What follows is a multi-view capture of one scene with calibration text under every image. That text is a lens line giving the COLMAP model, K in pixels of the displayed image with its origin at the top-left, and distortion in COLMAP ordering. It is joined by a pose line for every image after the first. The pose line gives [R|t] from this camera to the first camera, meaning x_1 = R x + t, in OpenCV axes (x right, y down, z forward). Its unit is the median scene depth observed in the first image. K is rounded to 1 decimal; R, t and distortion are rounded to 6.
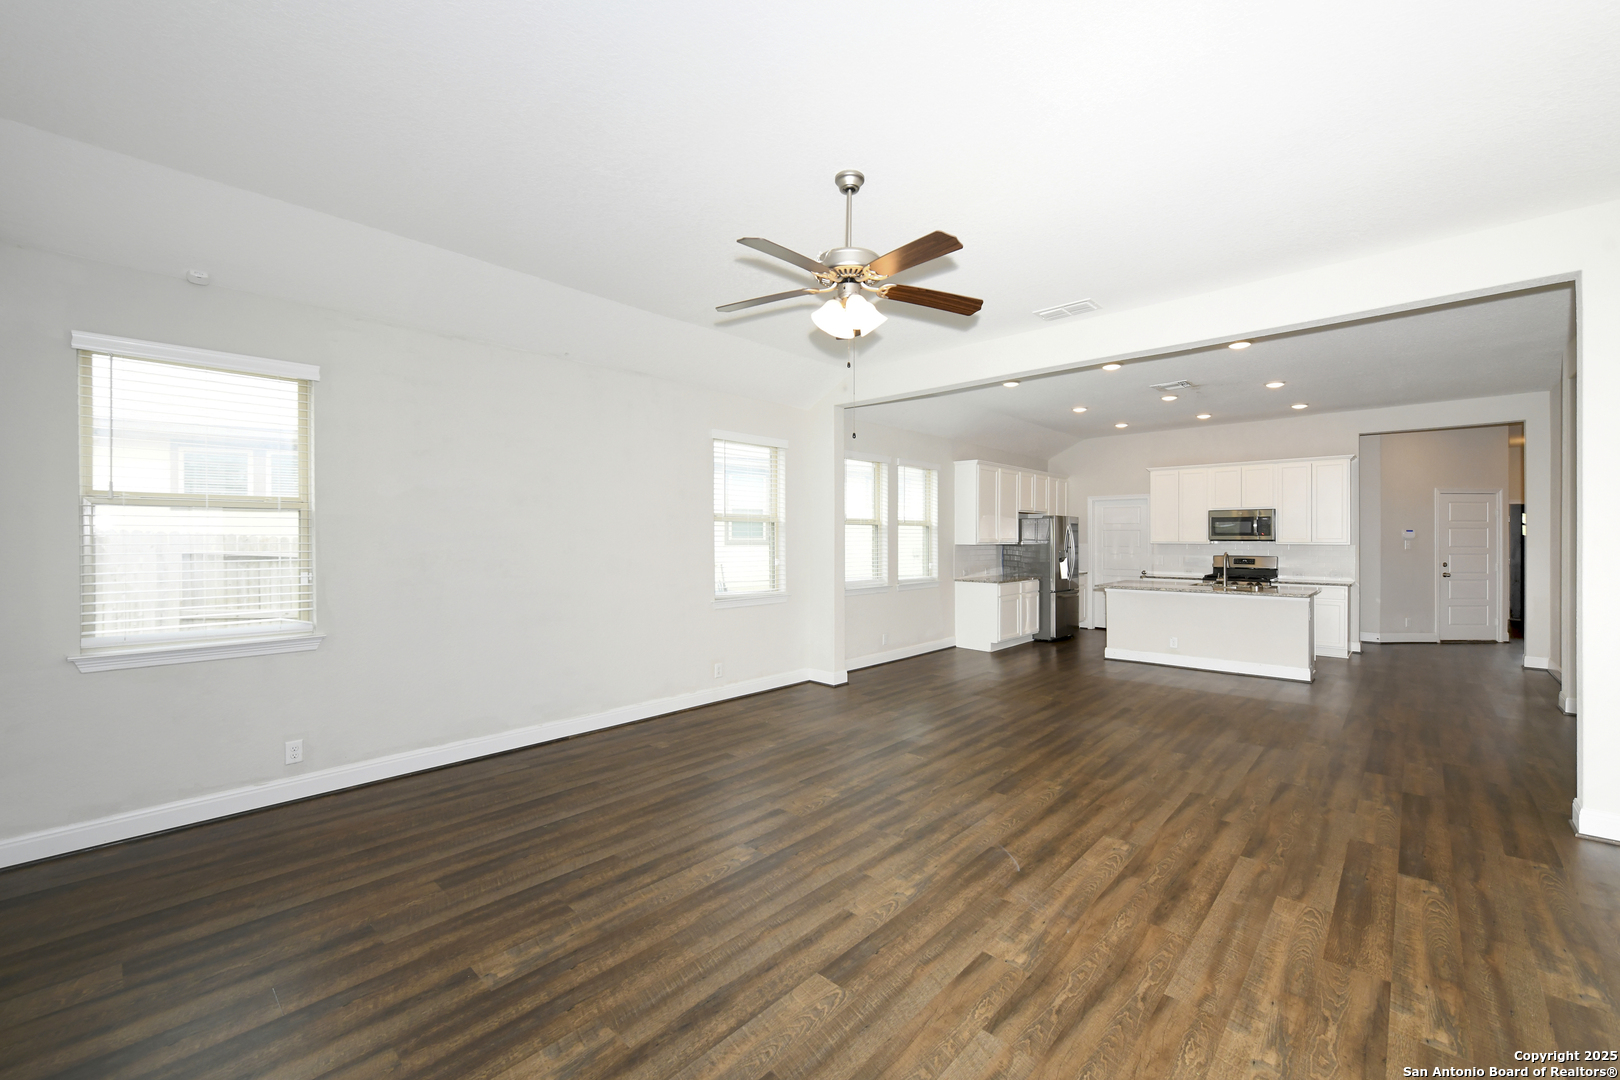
lens RADIAL K [[641.3, 0, 847.4], [0, 641.3, 539.0], [0, 0, 1]] dist [0.003479, 0.000218]
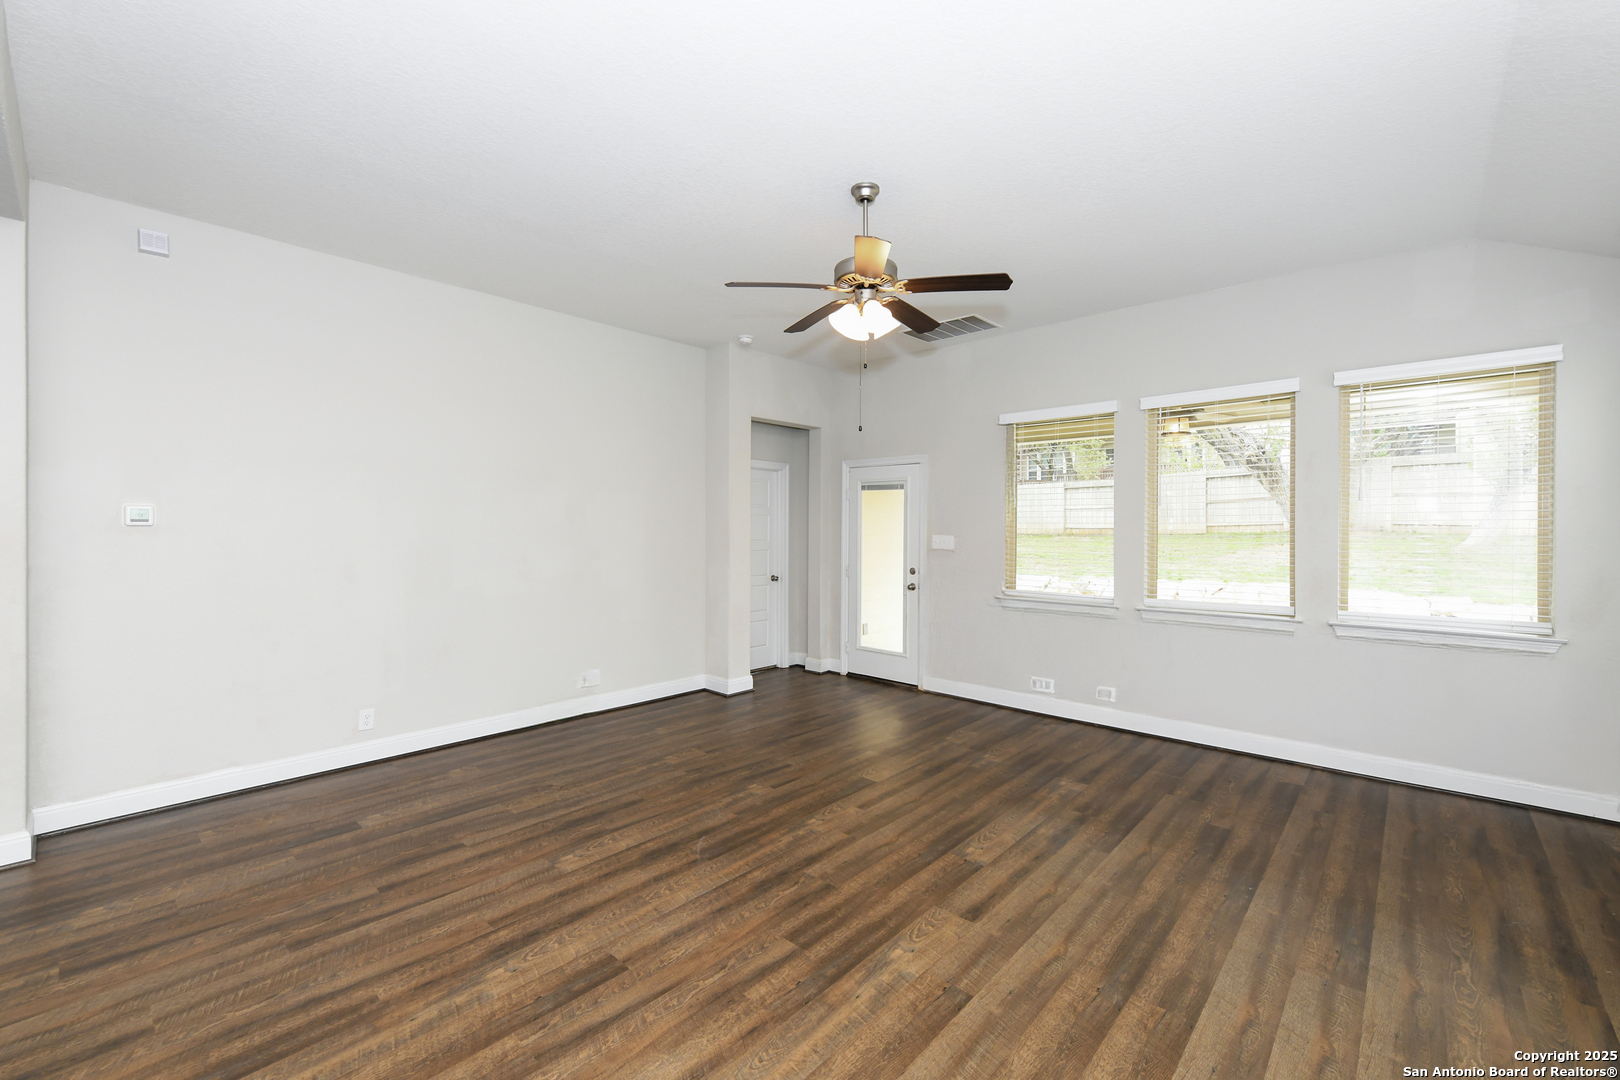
lens RADIAL K [[652.4, 0, 809.1], [0, 652.4, 528.4], [0, 0, 1]] dist [0.000249, 0.000049]
pose [[-0.999011, -0.003142, 0.044348, 0.042890], [-0.002964, 0.999987, 0.004088, 0.000275], [-0.044361, 0.003953, -0.999008, 1.930052]]
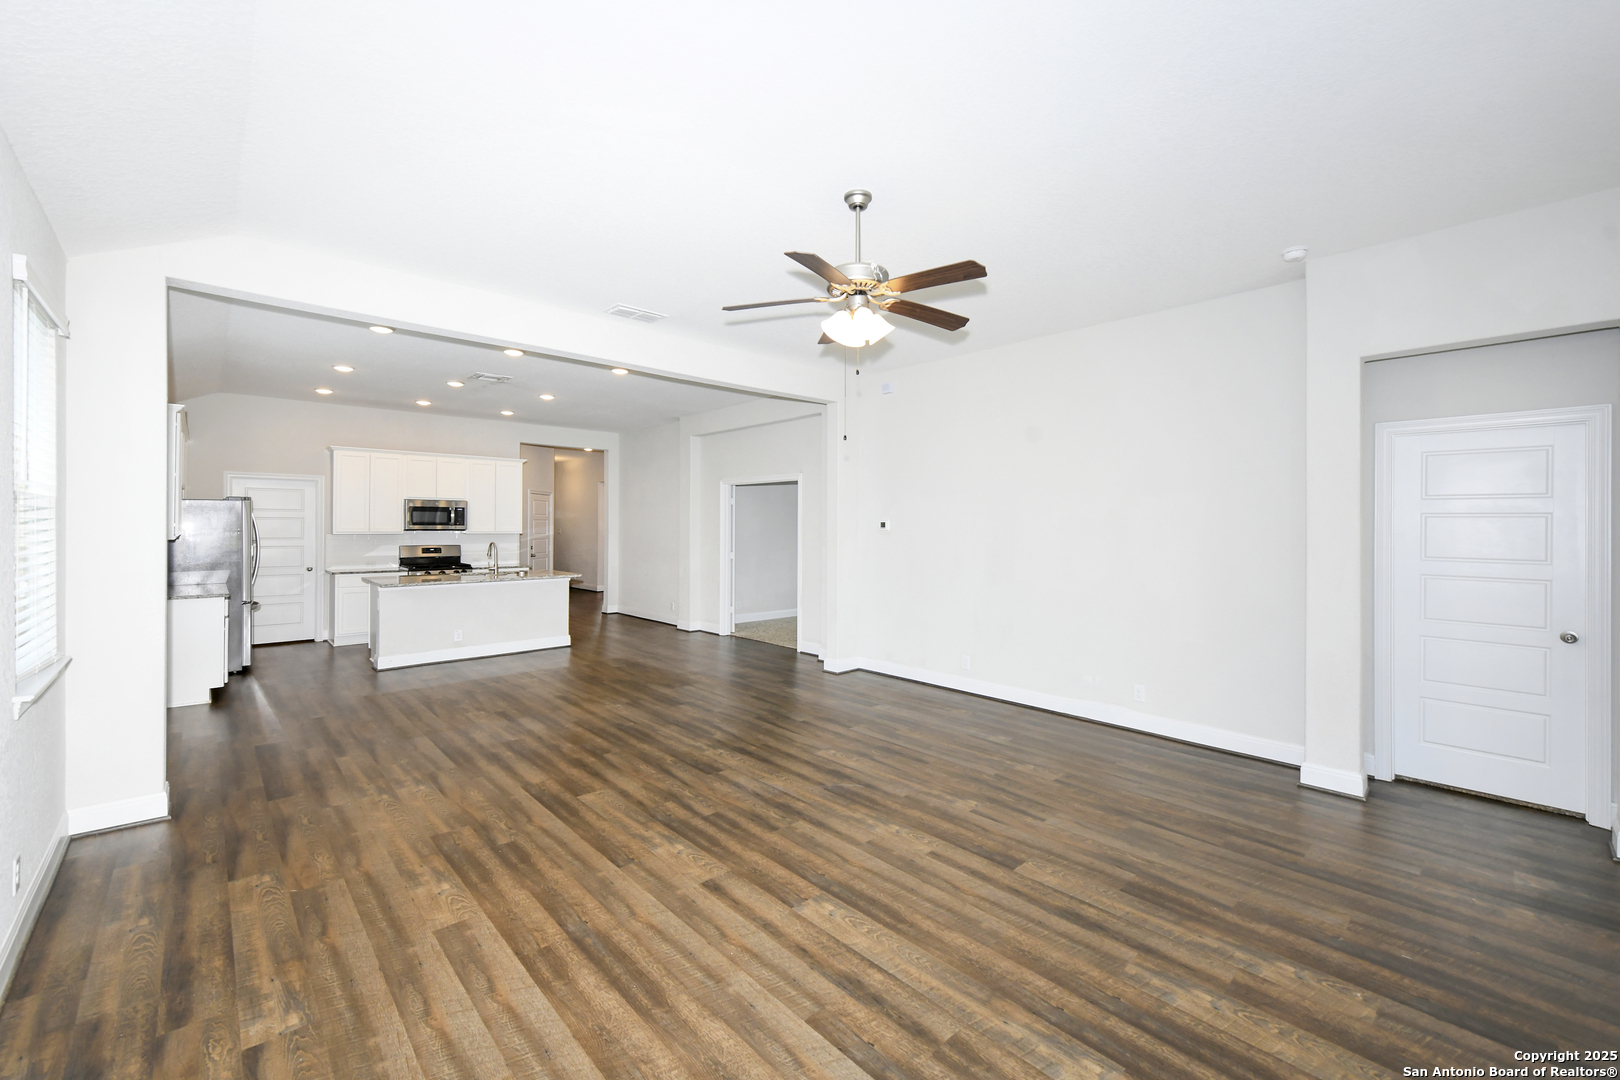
lens RADIAL K [[652.4, 0, 809.1], [0, 652.4, 528.4], [0, 0, 1]] dist [0.000249, 0.000049]
pose [[0.117723, -0.001187, 0.993046, -0.981802], [-0.000781, 0.999999, 0.001288, -0.005038], [-0.993046, -0.000928, 0.117722, 0.887073]]
